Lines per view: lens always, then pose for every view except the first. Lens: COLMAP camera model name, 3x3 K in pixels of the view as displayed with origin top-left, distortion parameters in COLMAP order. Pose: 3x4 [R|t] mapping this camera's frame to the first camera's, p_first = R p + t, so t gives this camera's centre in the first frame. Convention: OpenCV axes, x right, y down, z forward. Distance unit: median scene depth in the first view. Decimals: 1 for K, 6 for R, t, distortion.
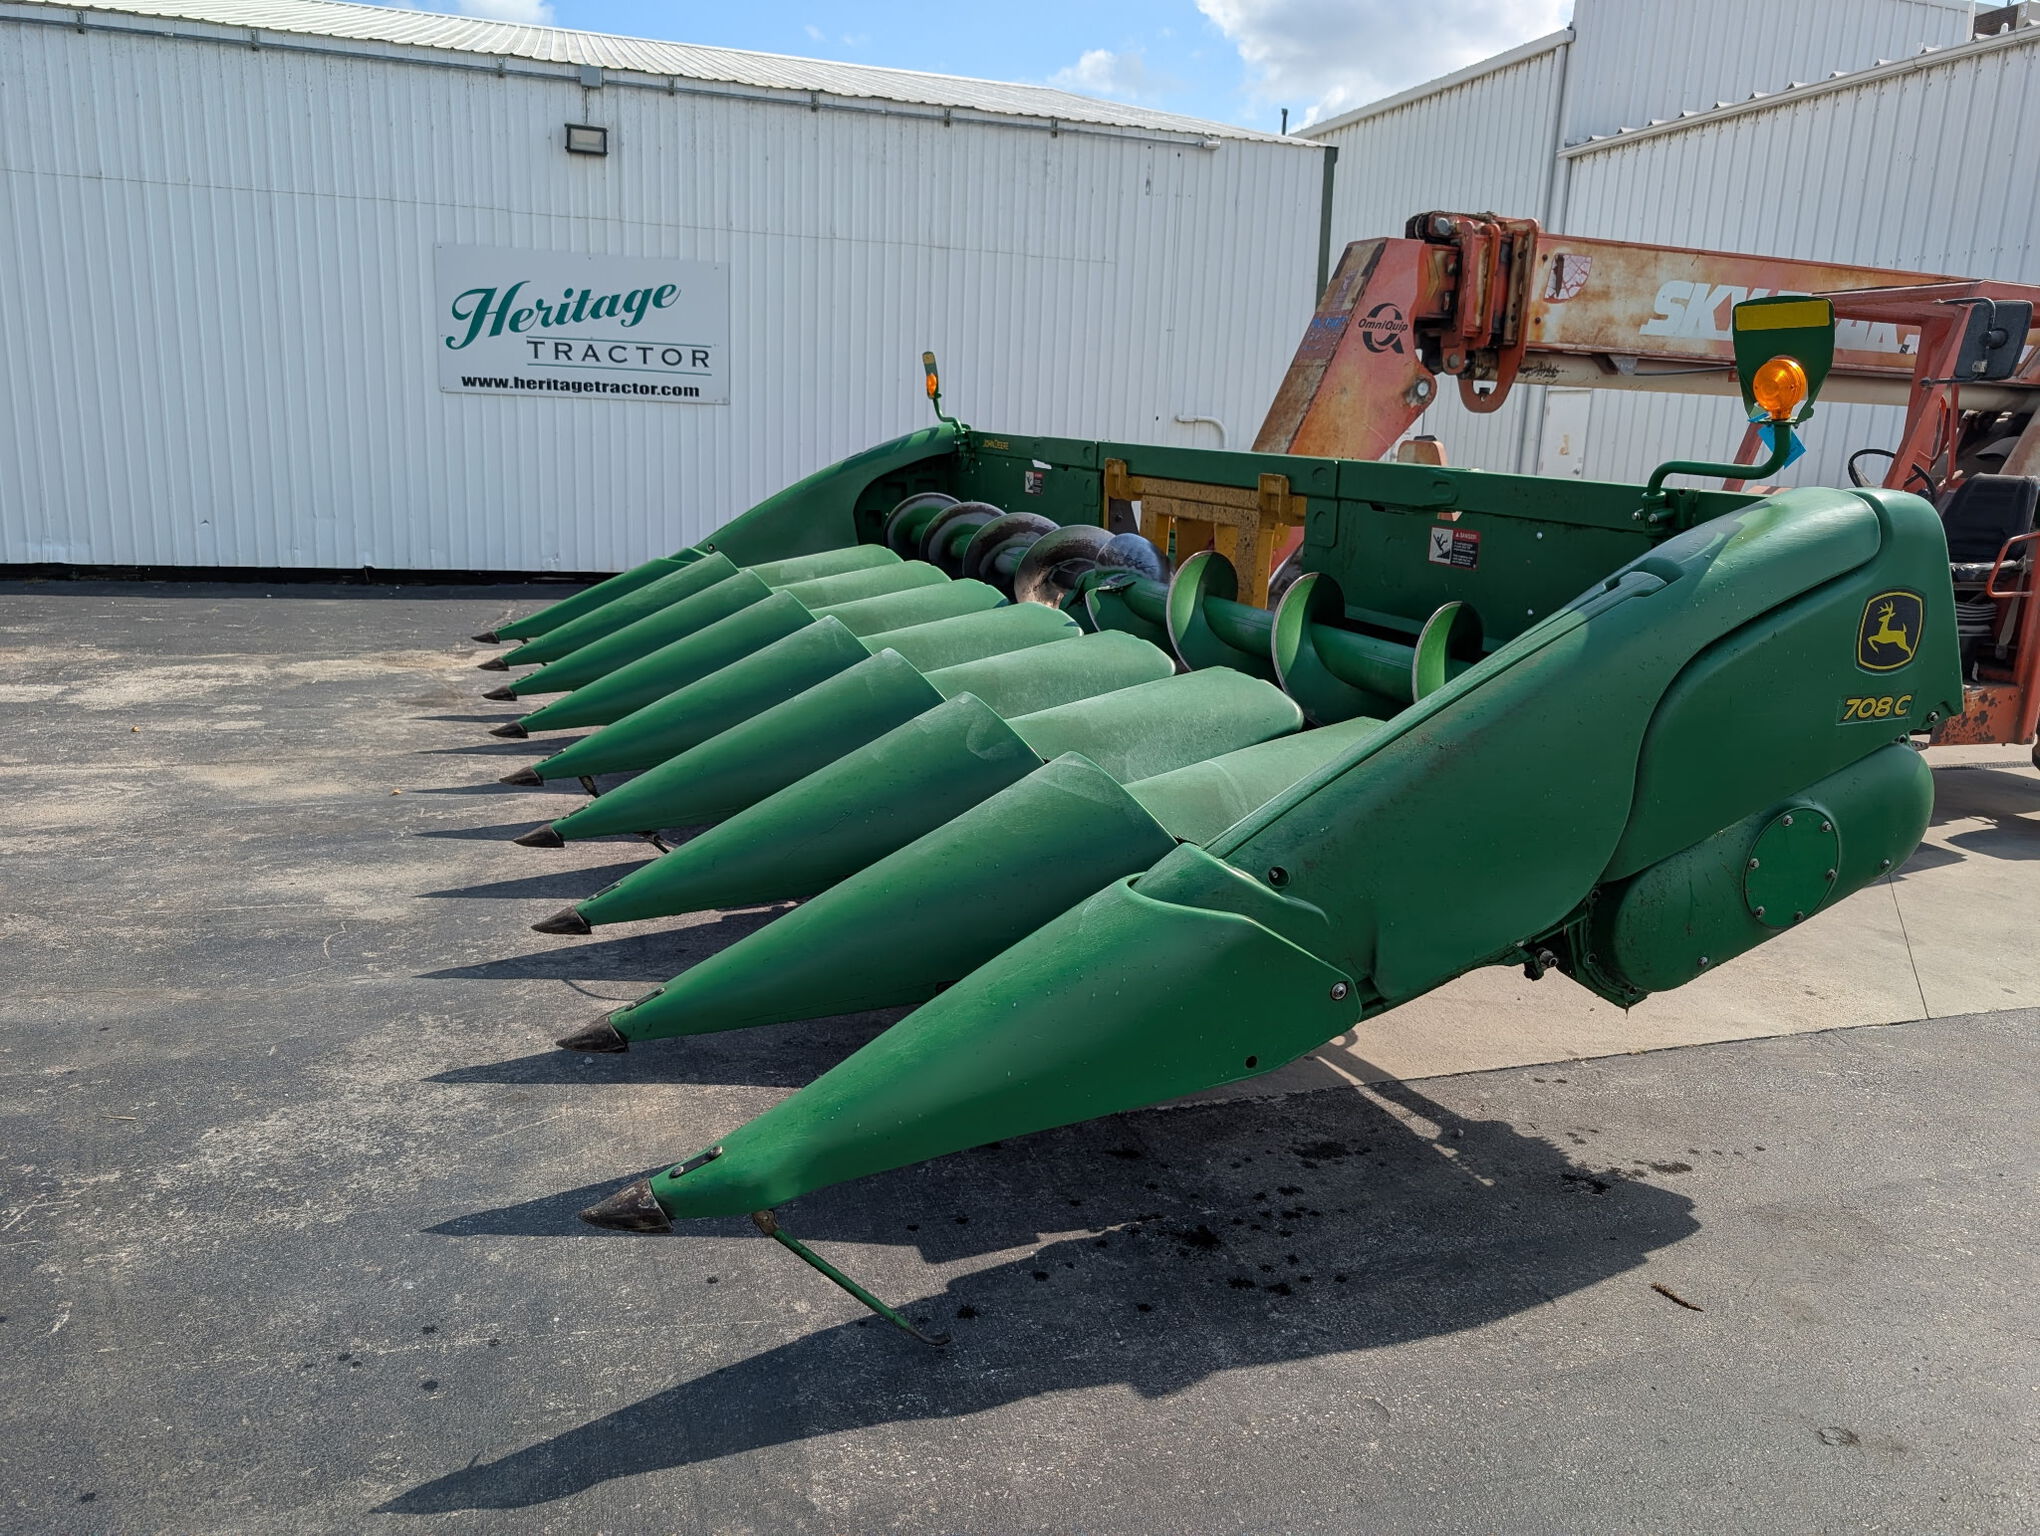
lens RADIAL K [[1470.0, 0, 1030.5], [0, 1470.0, 751.3], [0, 0, 1]] dist [0.011516, -0.010553]
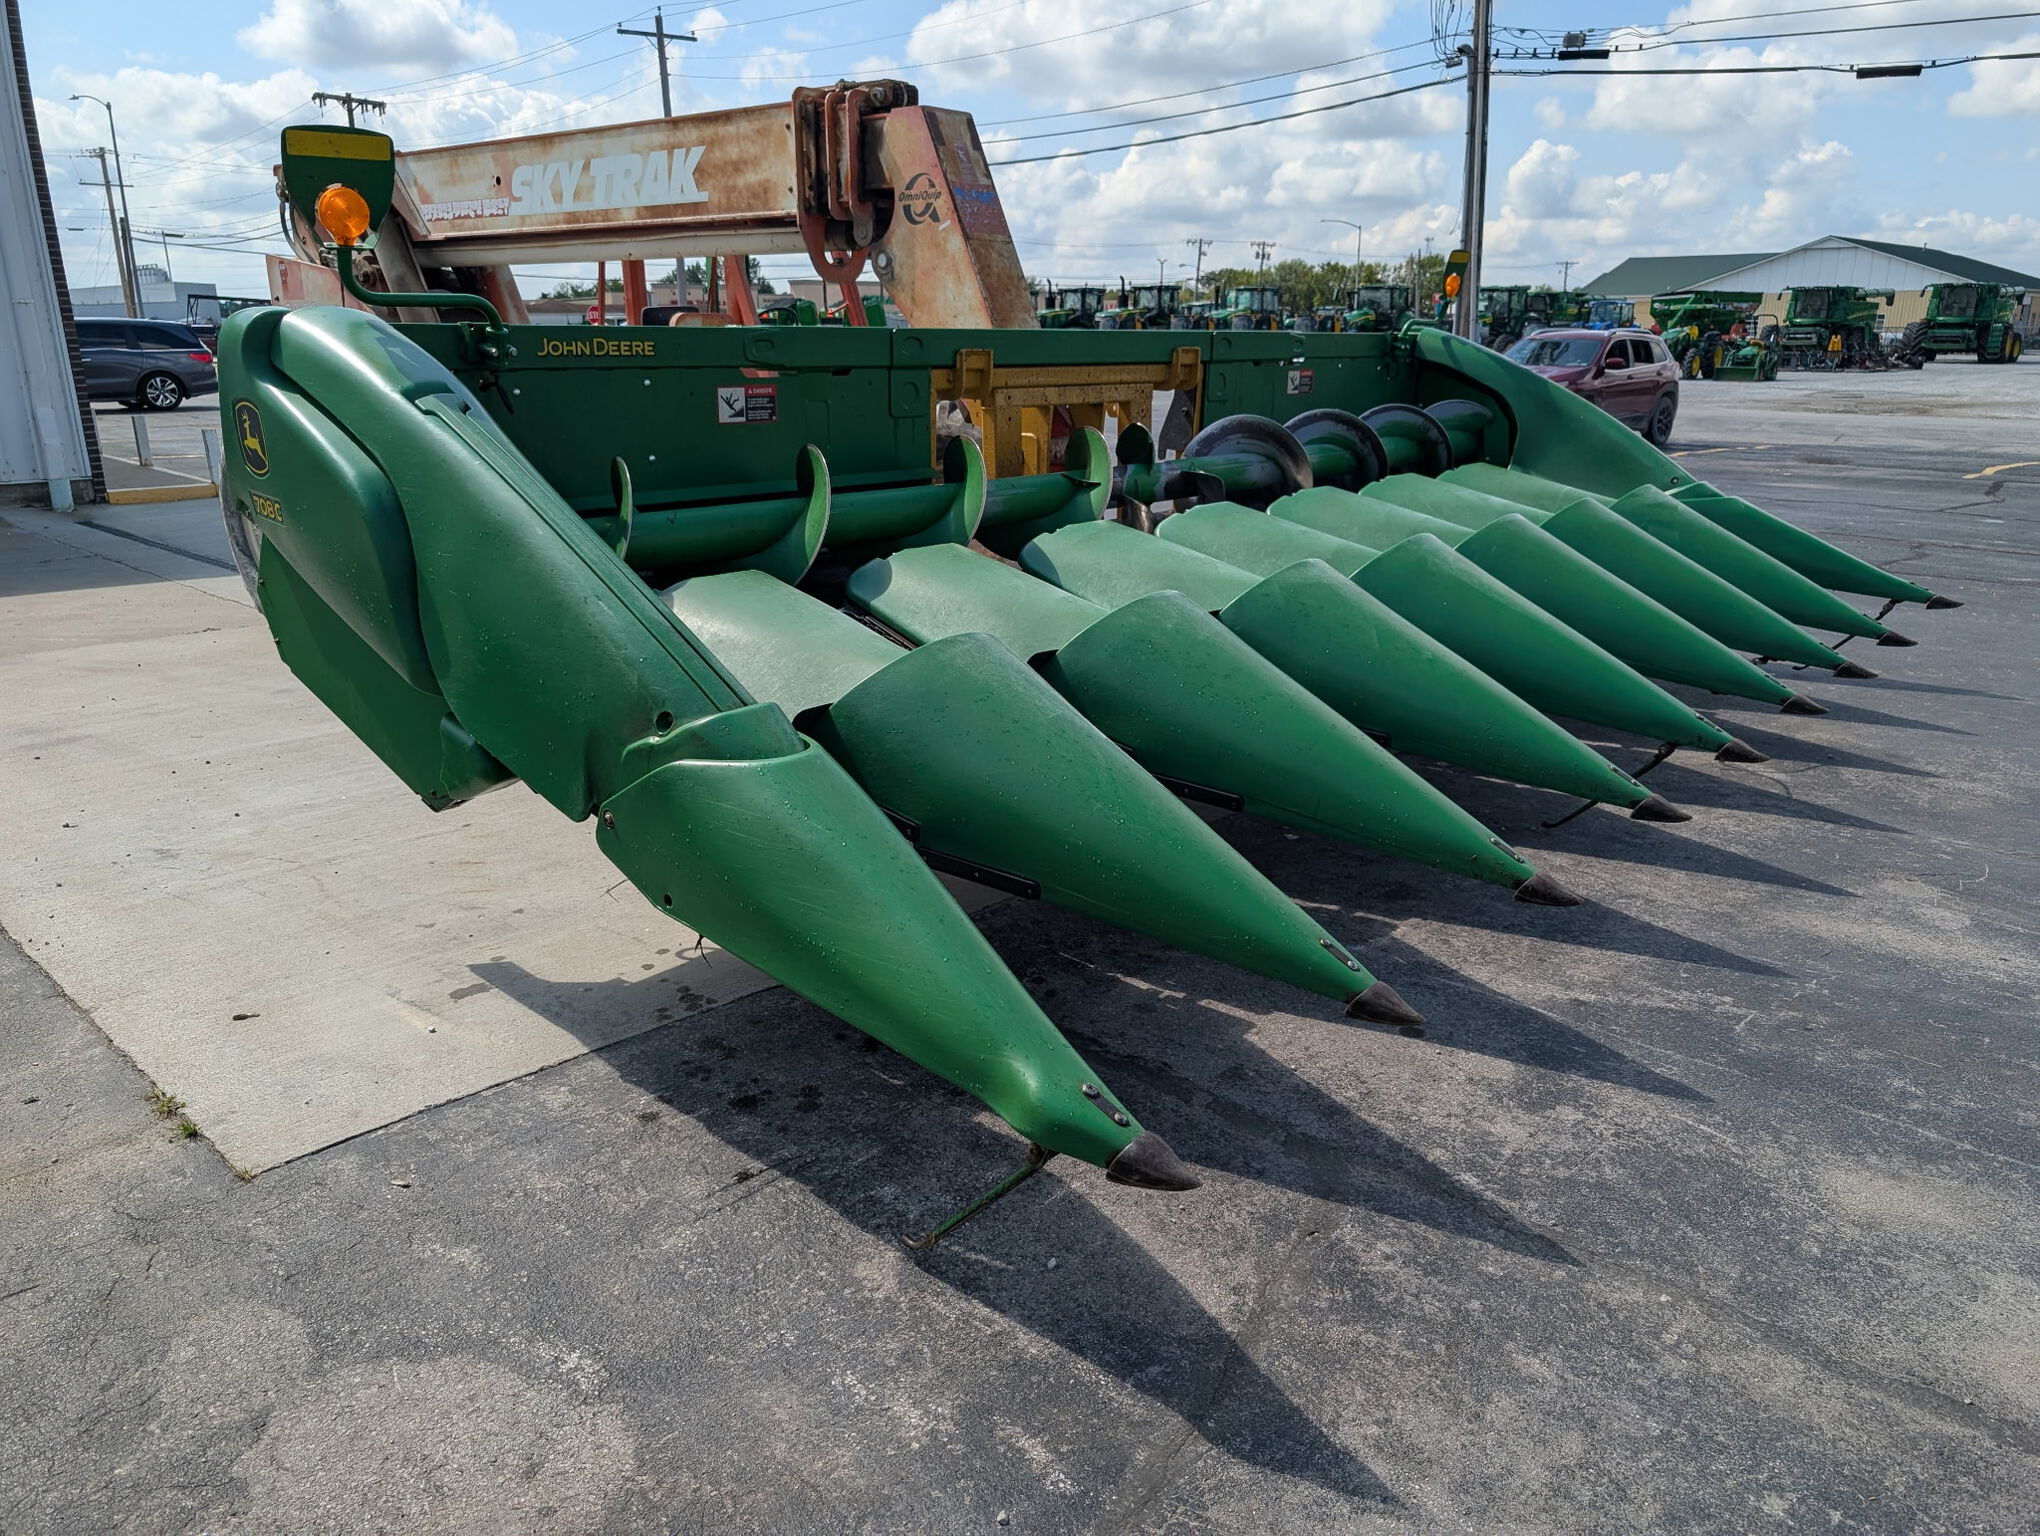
lens RADIAL K [[1470.0, 0, 1040.3], [0, 1470.0, 765.7], [0, 0, 1]] dist [0.011516, -0.010553]
pose [[-0.474491, -0.292014, 0.830413, -0.742039], [0.172240, 0.894337, 0.412910, -0.342875], [-0.863245, 0.338952, -0.374059, 1.436331]]
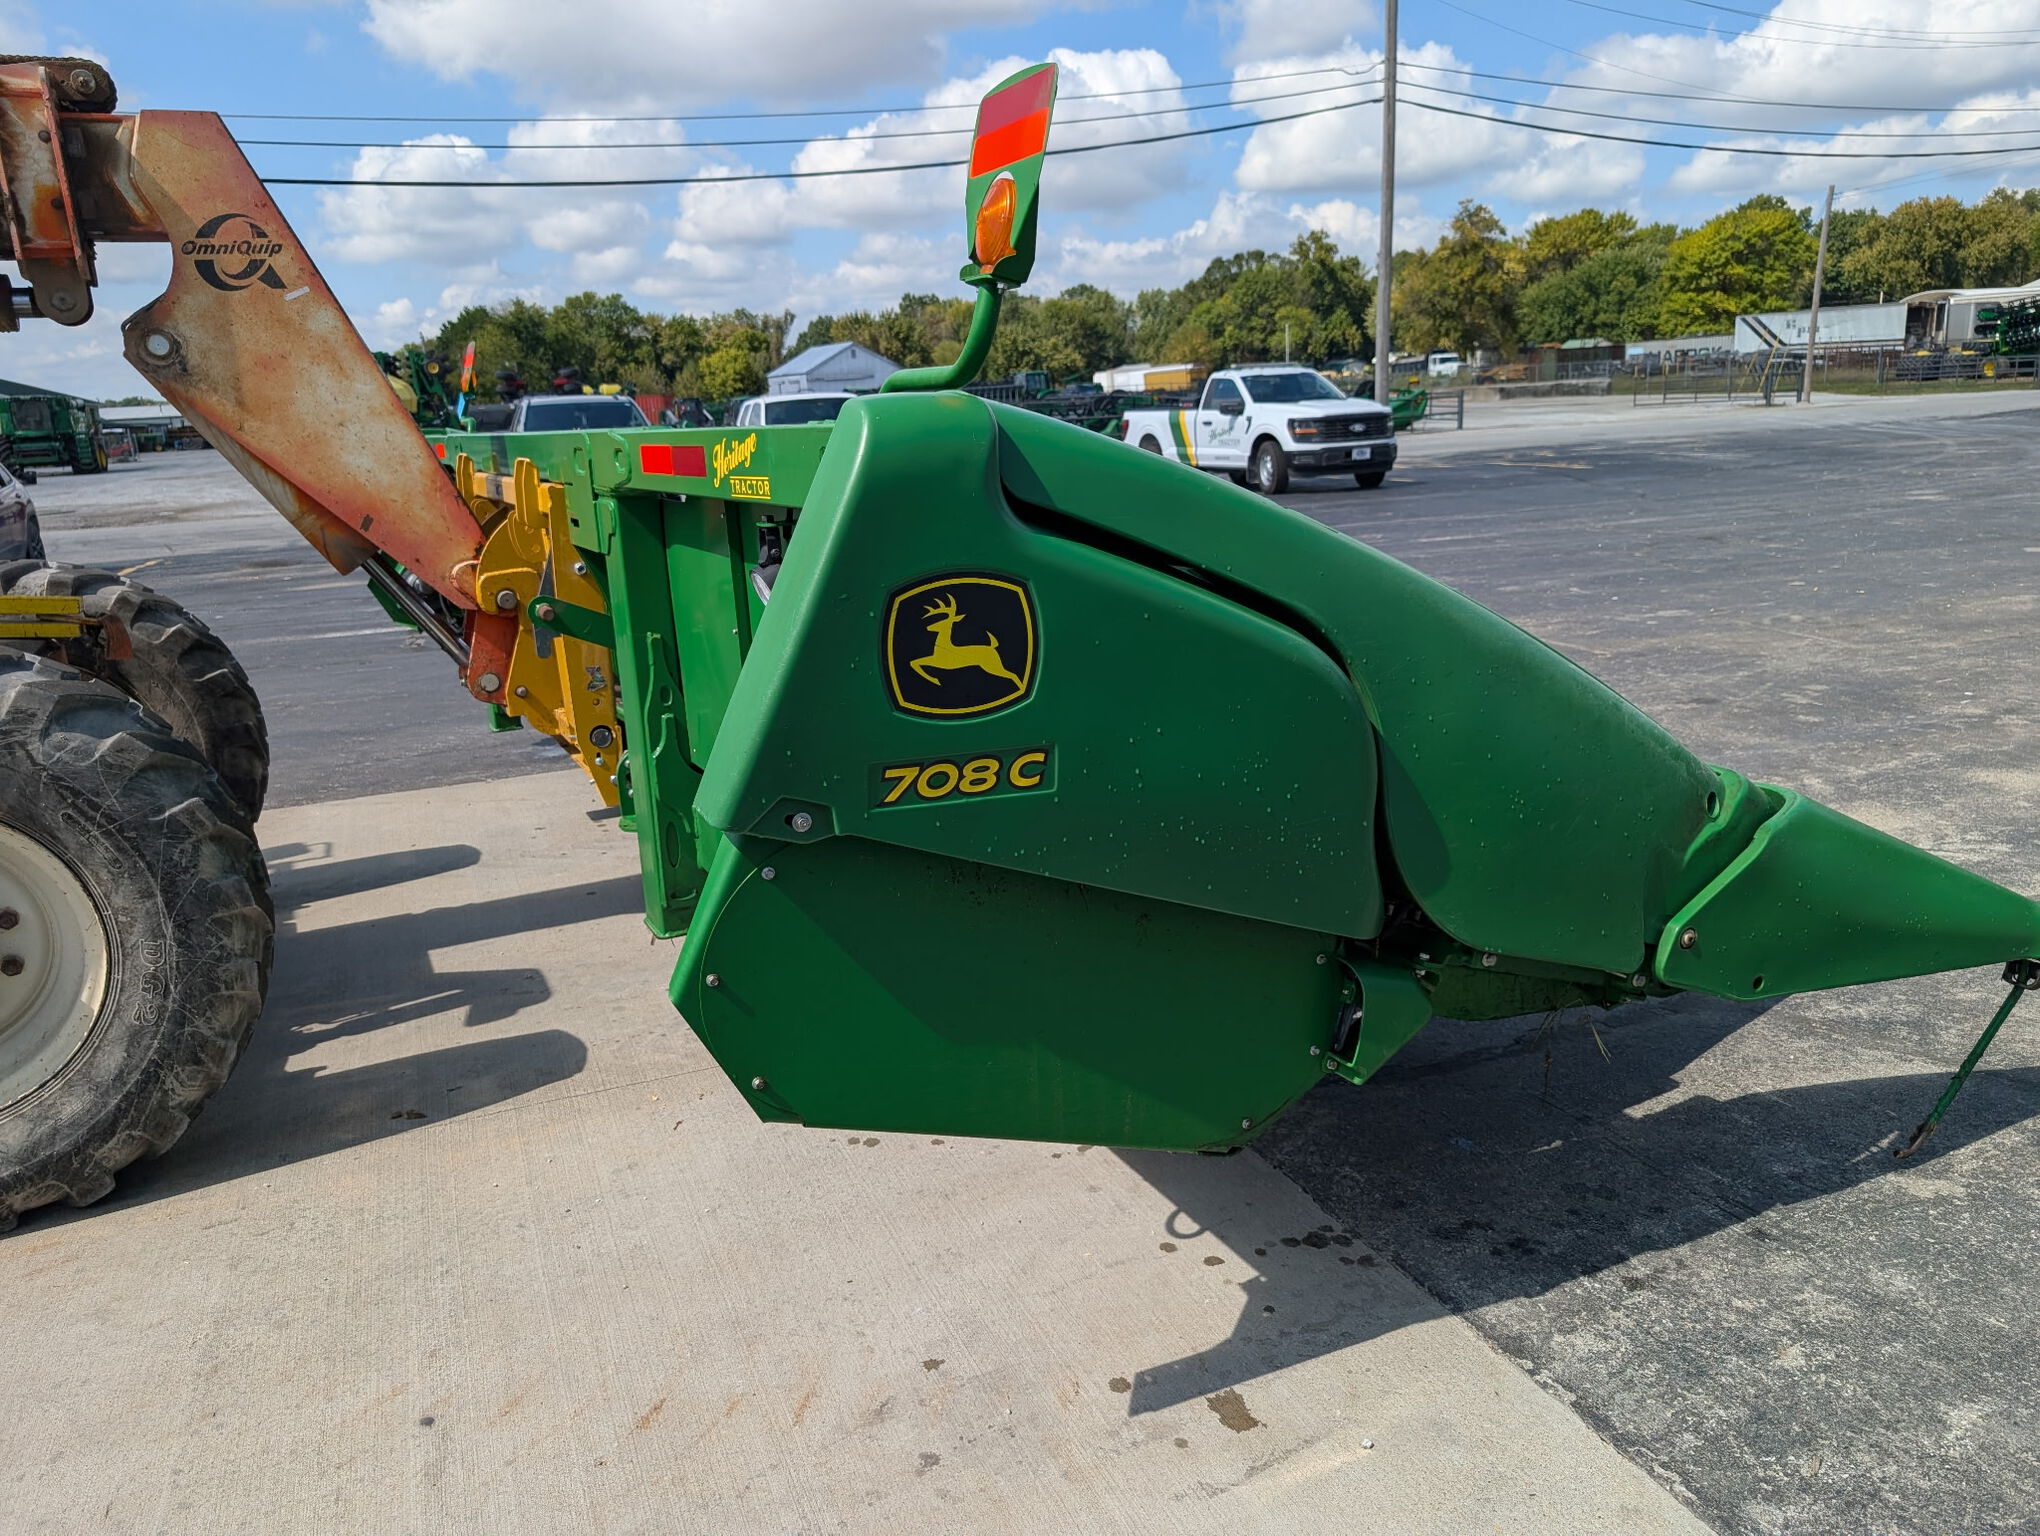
lens RADIAL K [[1470.0, 0, 1034.3], [0, 1470.0, 765.6], [0, 0, 1]] dist [0.011516, -0.010553]
pose [[-0.995802, 0.029323, -0.086708, -0.068197], [-0.012819, 0.893287, 0.449305, -0.382979], [0.090630, 0.448530, -0.889161, 1.714866]]
